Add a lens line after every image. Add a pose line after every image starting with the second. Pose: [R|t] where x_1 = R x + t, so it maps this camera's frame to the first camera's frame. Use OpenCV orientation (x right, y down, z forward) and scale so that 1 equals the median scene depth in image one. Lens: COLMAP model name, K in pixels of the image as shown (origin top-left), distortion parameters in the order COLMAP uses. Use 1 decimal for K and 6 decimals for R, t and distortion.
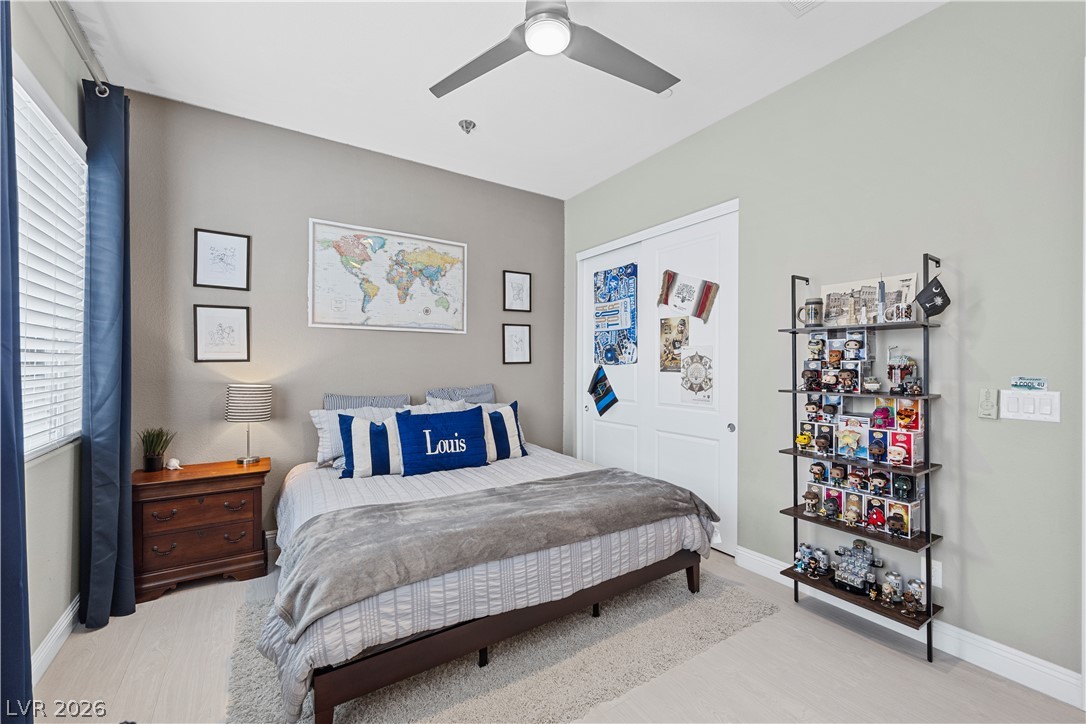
lens RADIAL K [[443.2, 0, 544.1], [0, 443.2, 361.7], [0, 0, 1]] dist [0.001492, 0.000282]
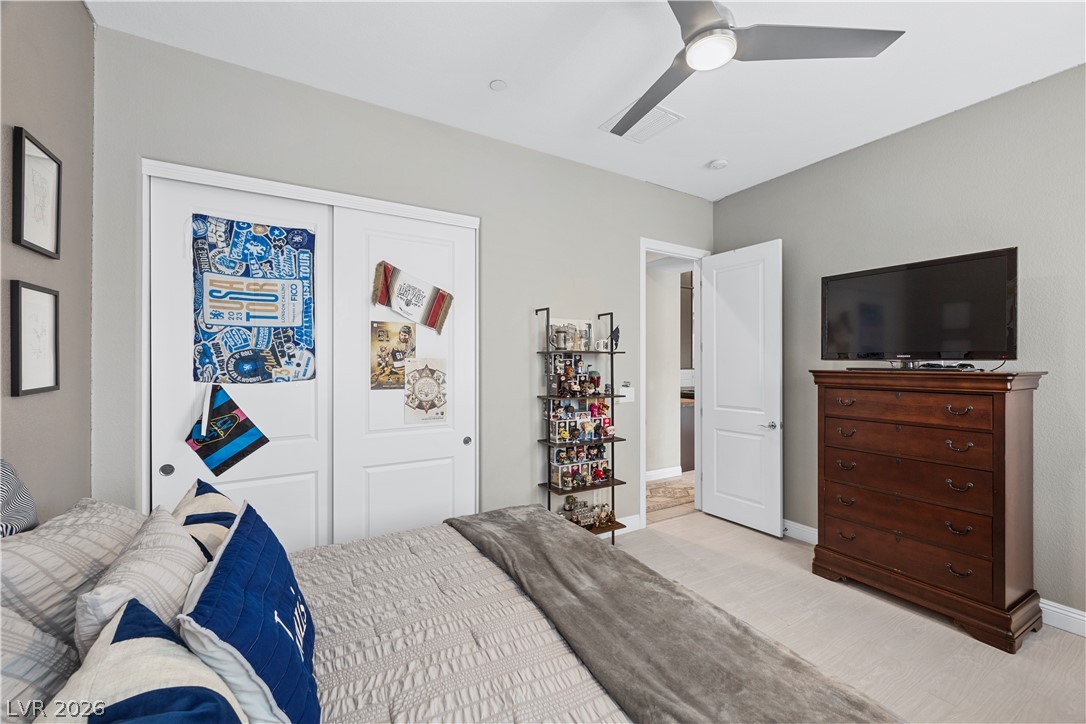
lens RADIAL K [[443.2, 0, 544.1], [0, 443.2, 361.7], [0, 0, 1]] dist [0.001492, 0.000282]
pose [[0.043810, -0.002212, 0.999037, -0.513028], [-0.006257, 0.999977, 0.002489, -0.031204], [-0.999020, -0.006360, 0.043796, 0.692667]]
